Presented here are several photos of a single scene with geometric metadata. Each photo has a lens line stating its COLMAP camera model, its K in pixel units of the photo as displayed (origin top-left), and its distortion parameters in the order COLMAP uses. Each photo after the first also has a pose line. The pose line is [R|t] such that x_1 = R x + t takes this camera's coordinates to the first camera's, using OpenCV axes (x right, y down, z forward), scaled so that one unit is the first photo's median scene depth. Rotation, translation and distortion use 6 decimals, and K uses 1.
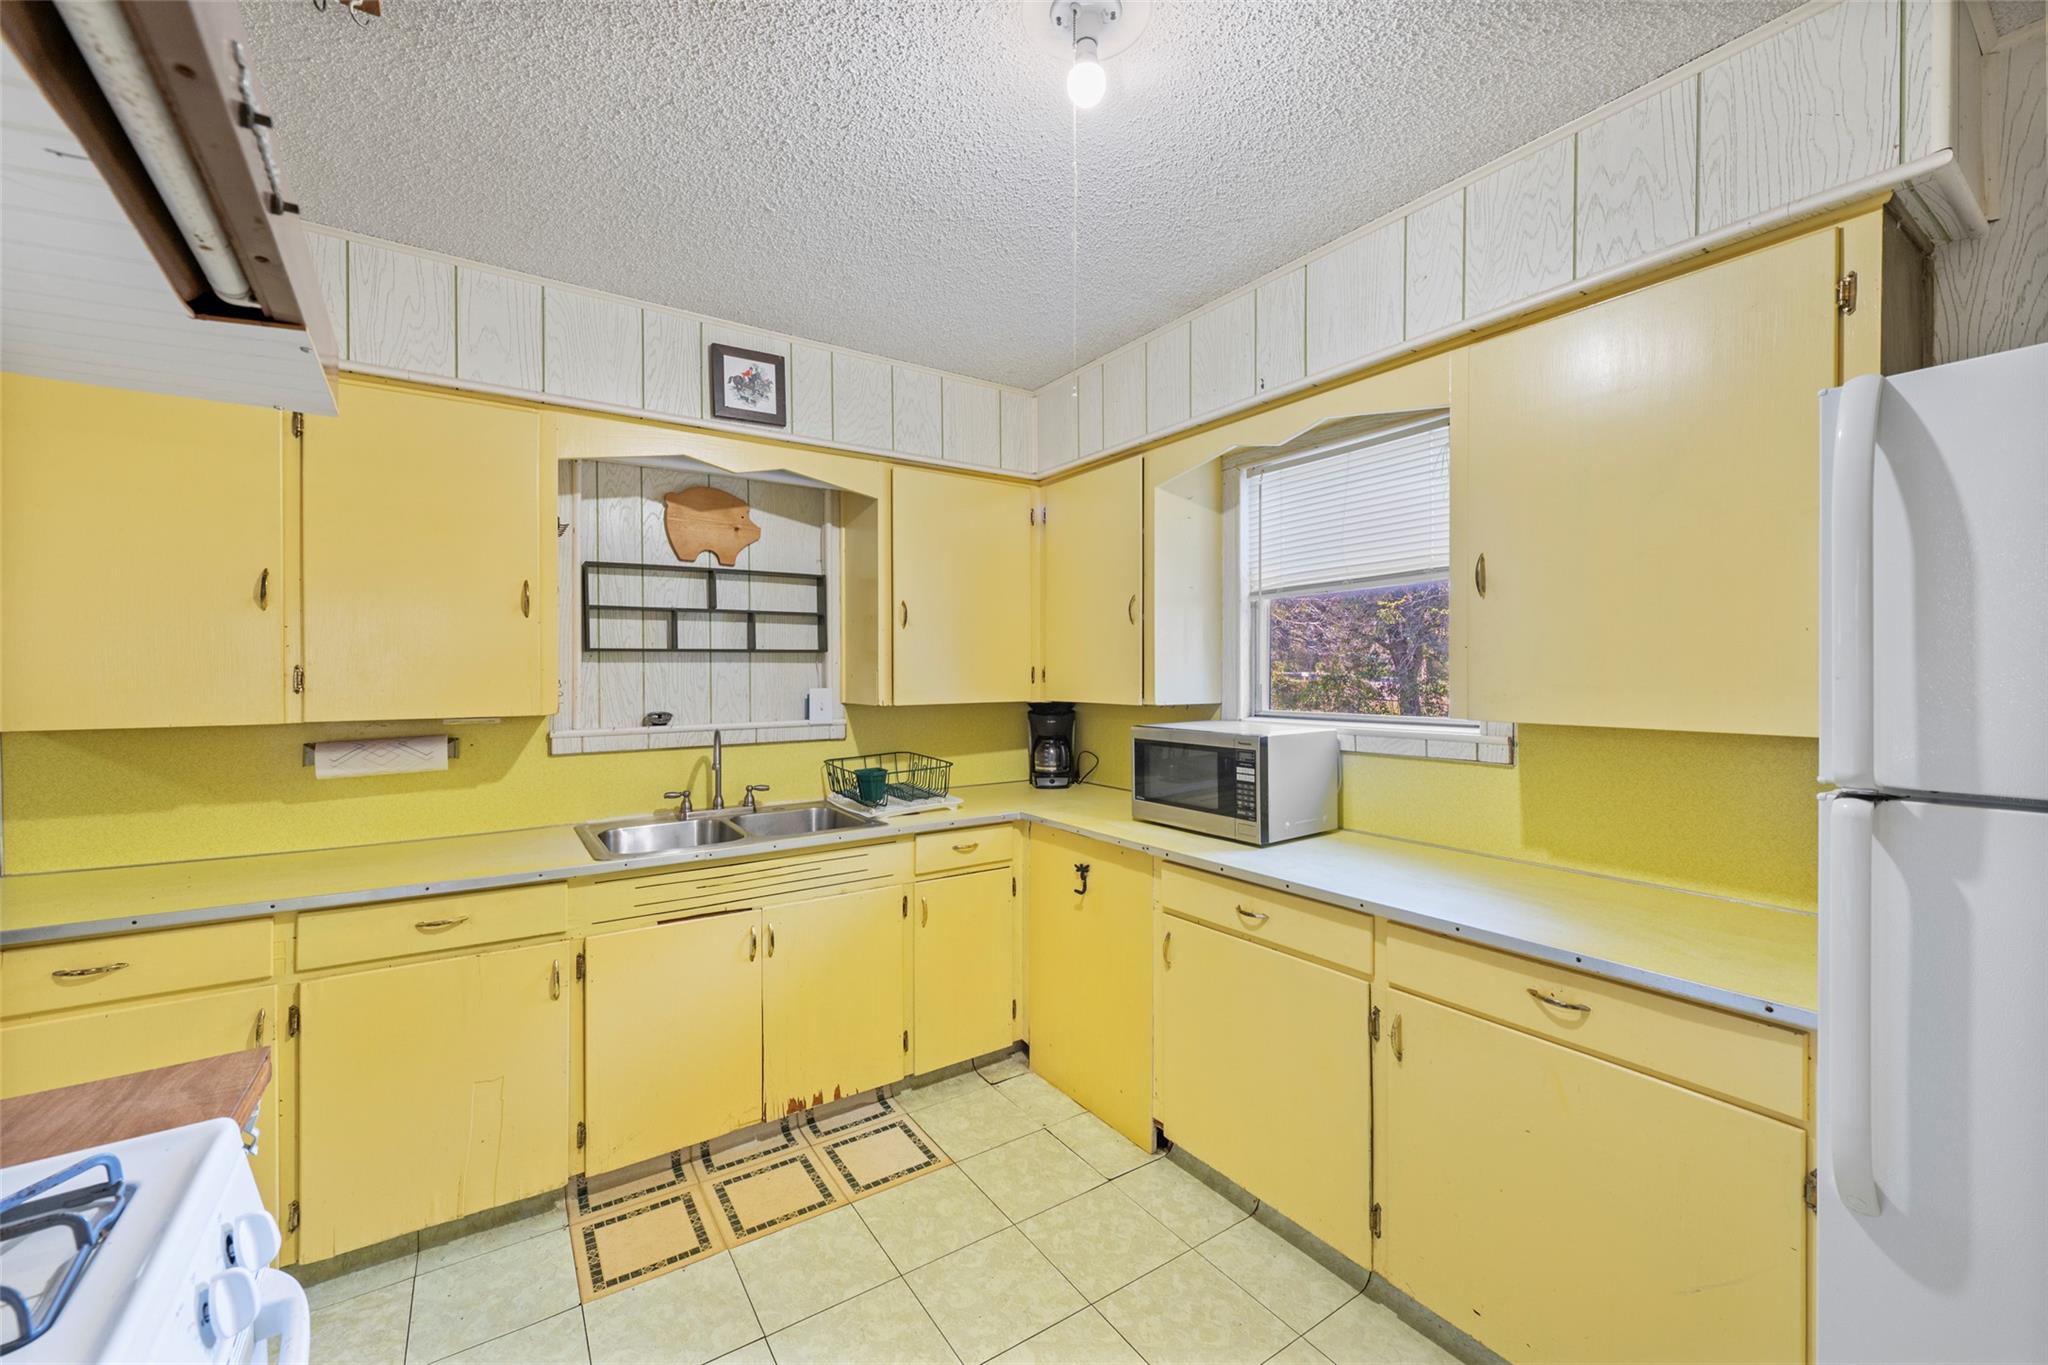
lens RADIAL K [[807.4, 0, 1017.0], [0, 807.4, 674.5], [0, 0, 1]] dist [-0.002070, -0.000177]
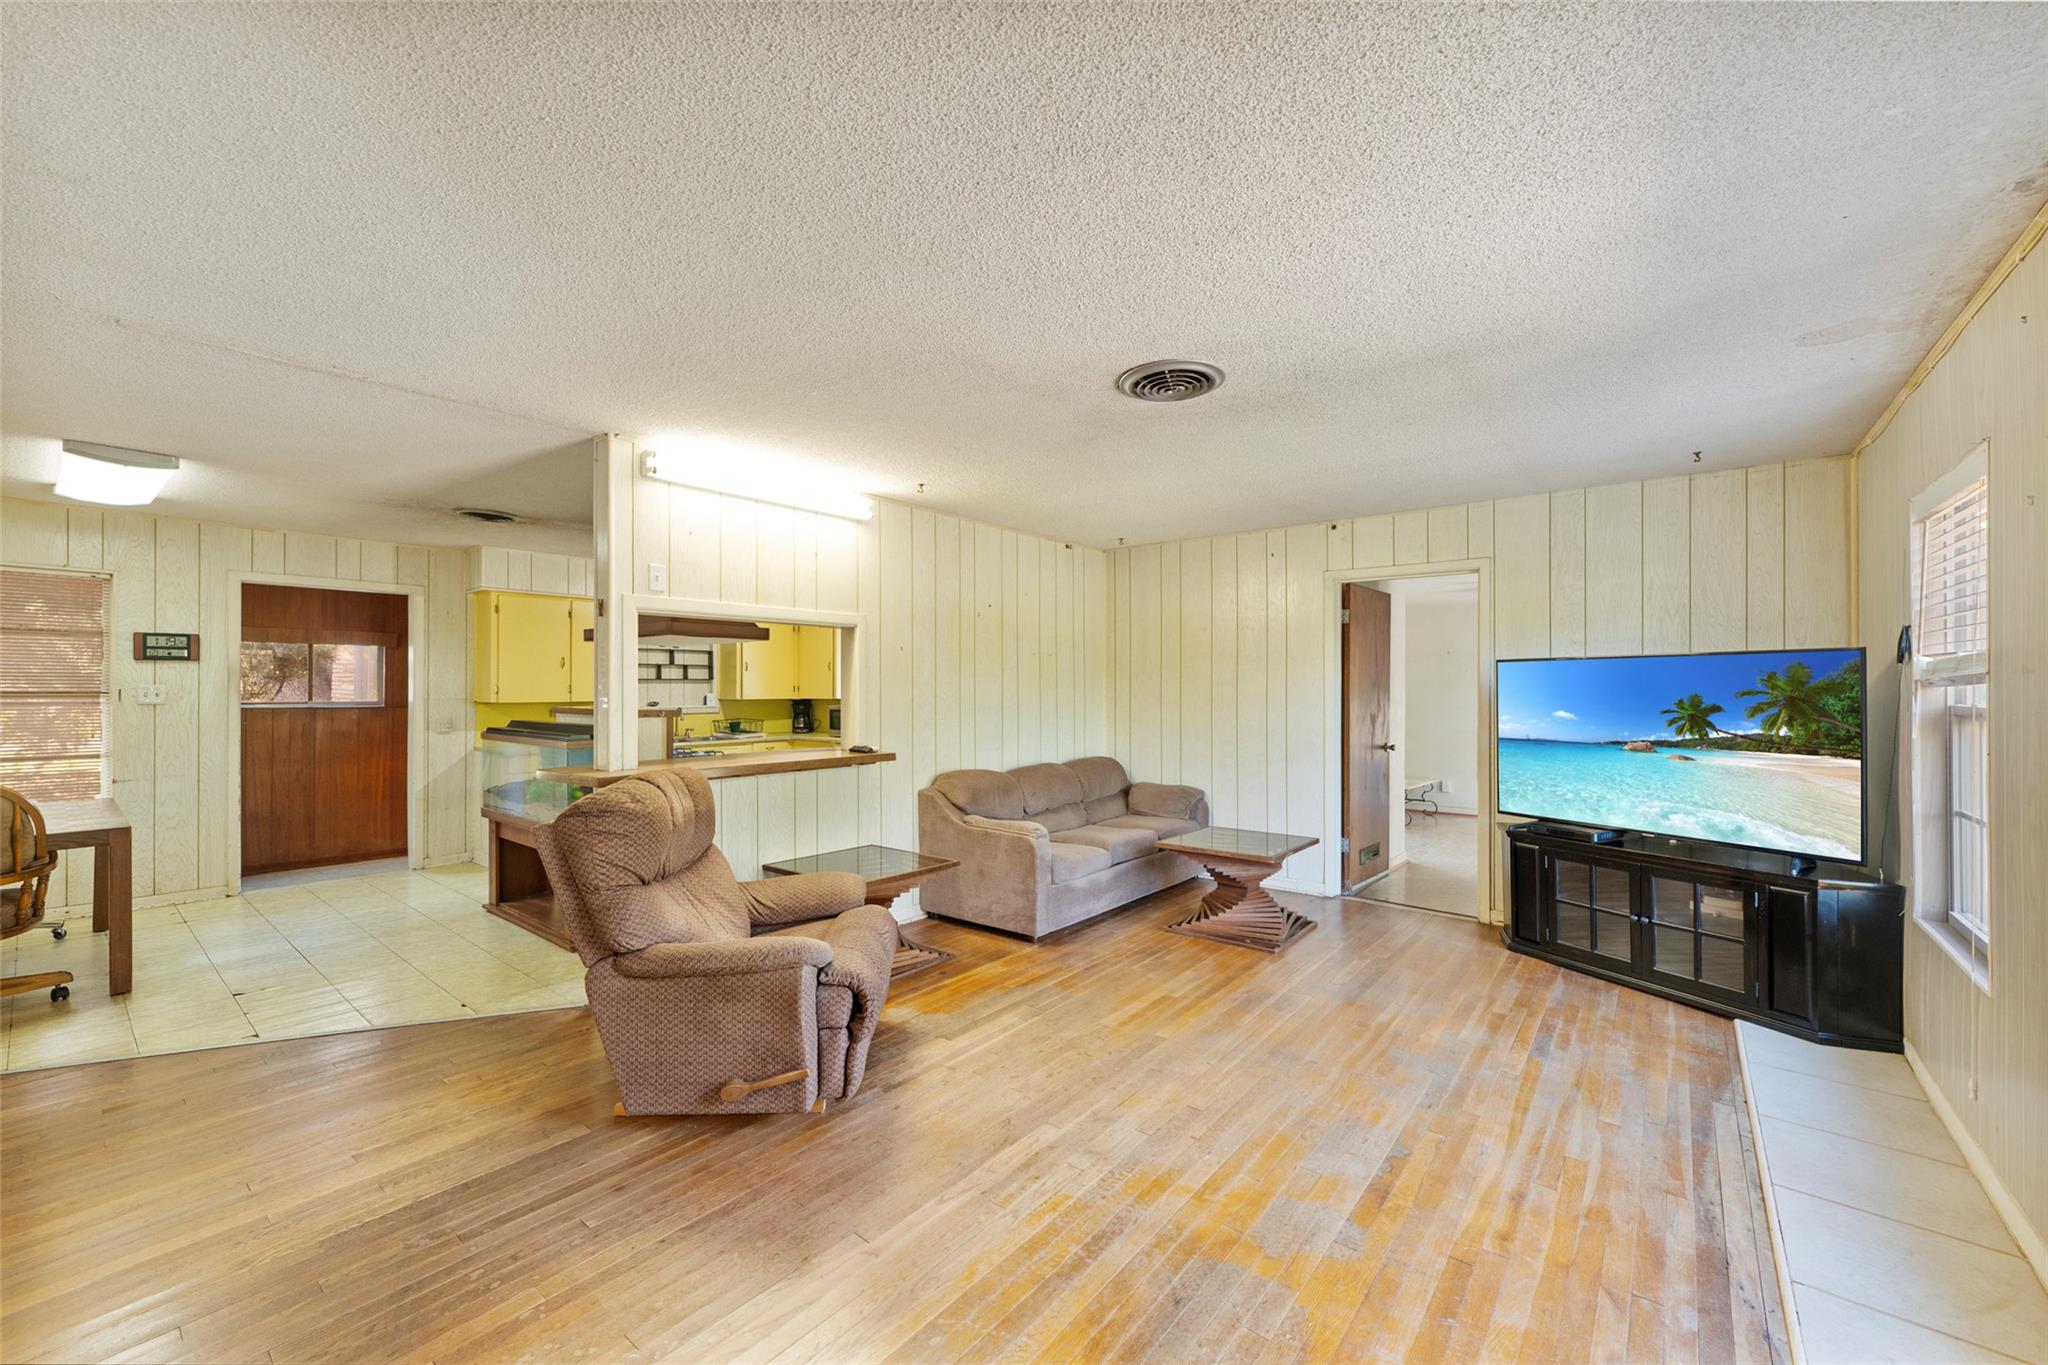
lens RADIAL K [[807.4, 0, 1026.8], [0, 807.4, 682.5], [0, 0, 1]] dist [-0.002070, -0.000177]
pose [[0.955141, 0.004720, 0.296114, -0.046364], [-0.001421, 0.999935, -0.011357, 0.011746], [-0.296148, 0.010426, 0.955085, -2.293765]]
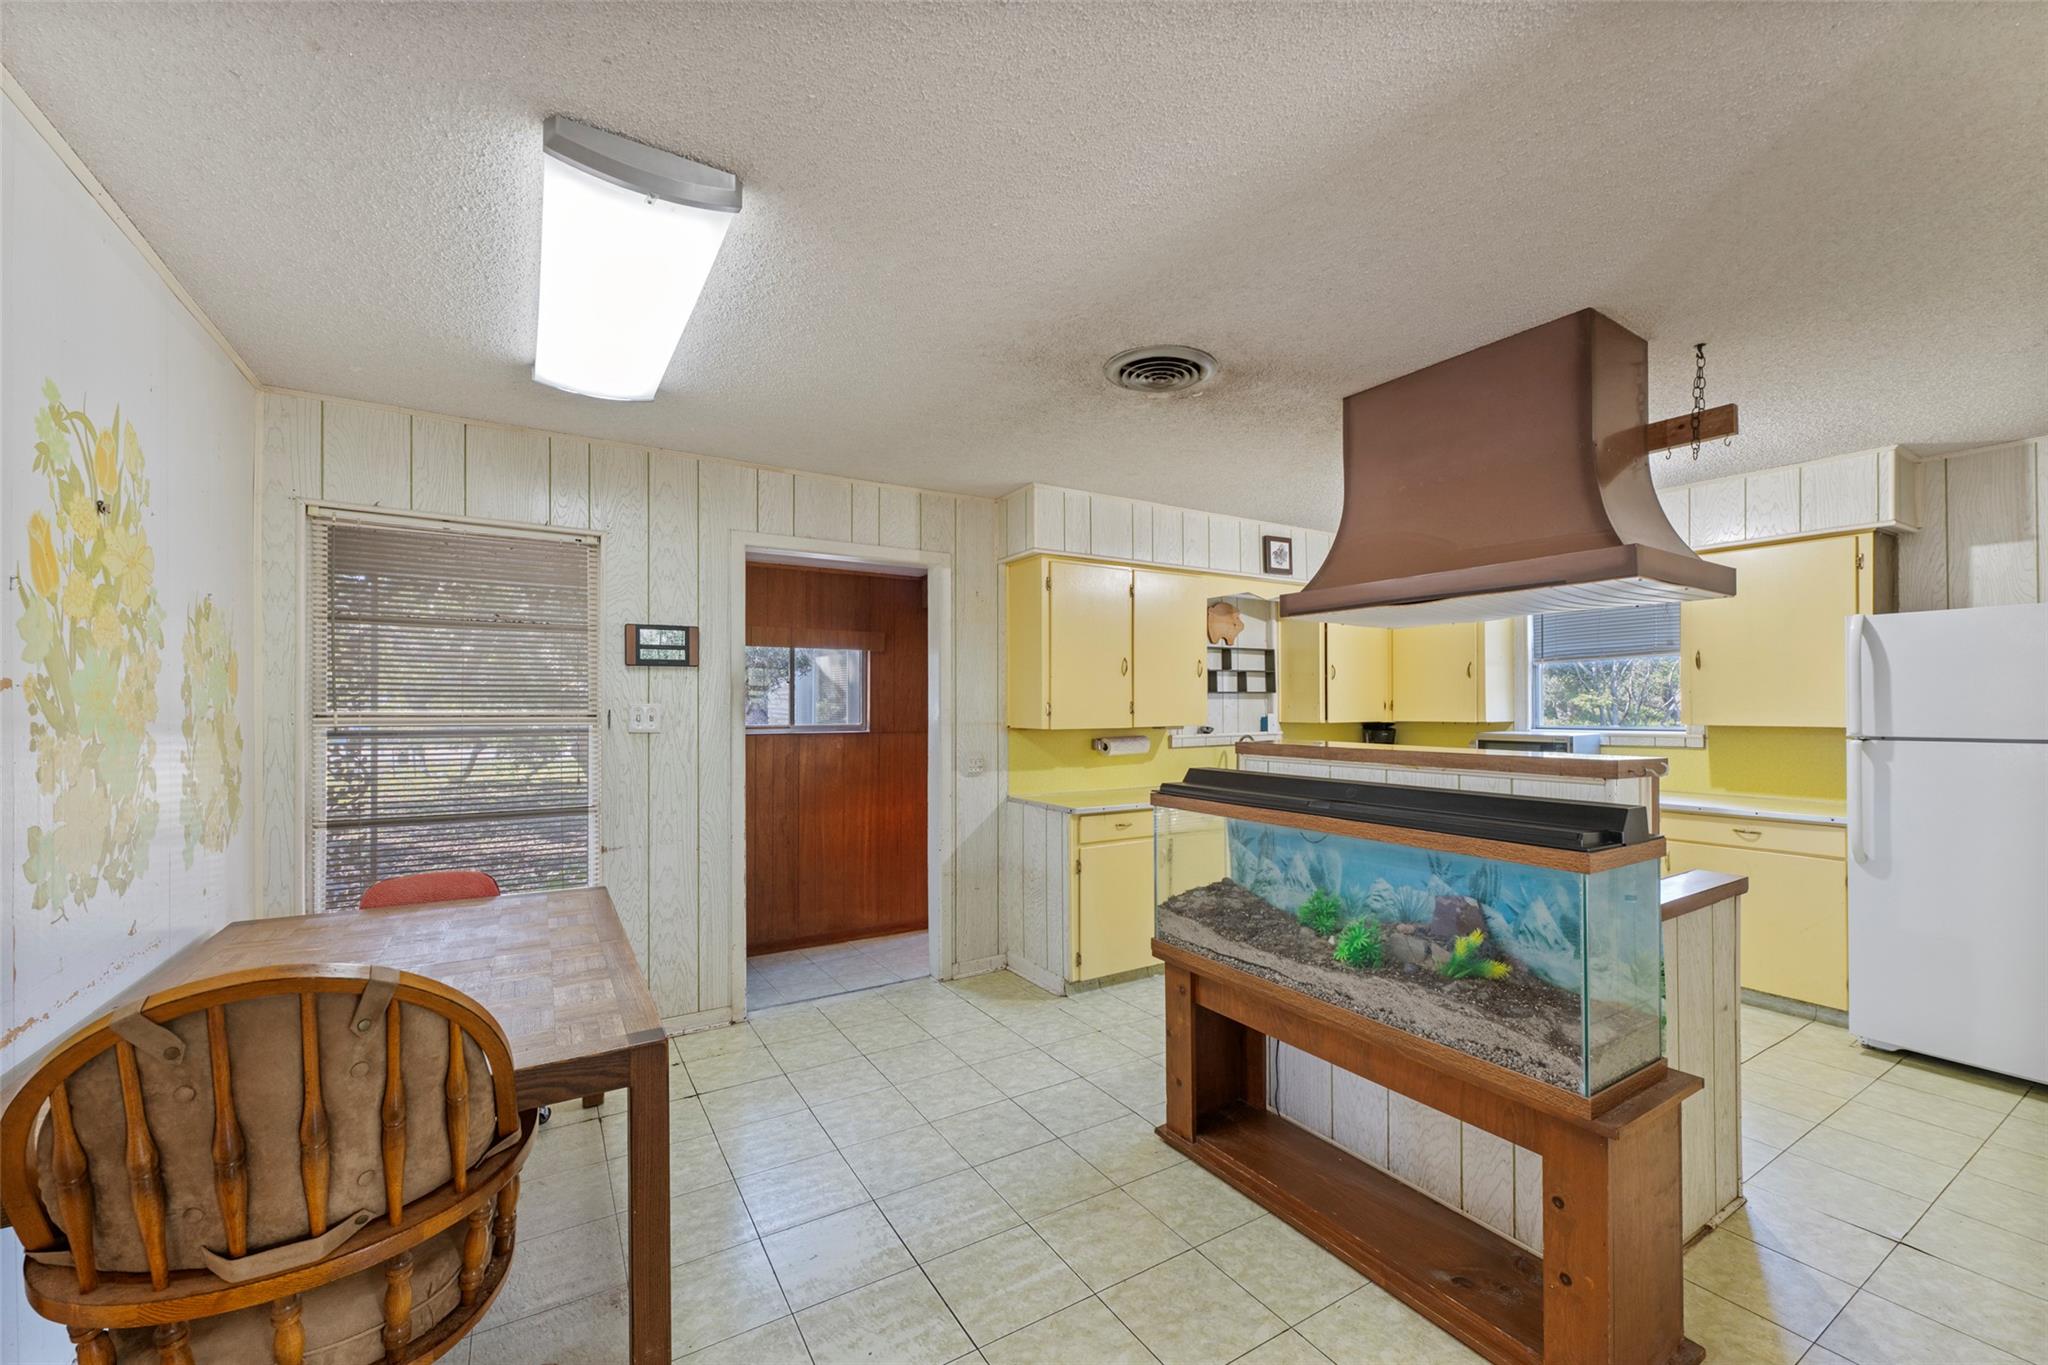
lens RADIAL K [[807.4, 0, 1017.0], [0, 807.4, 697.7], [0, 0, 1]] dist [-0.002070, -0.000177]
pose [[0.998966, -0.001437, -0.045436, -0.897848], [0.000842, 0.999914, -0.013110, 0.006586], [0.045451, 0.013059, 0.998881, -0.978203]]
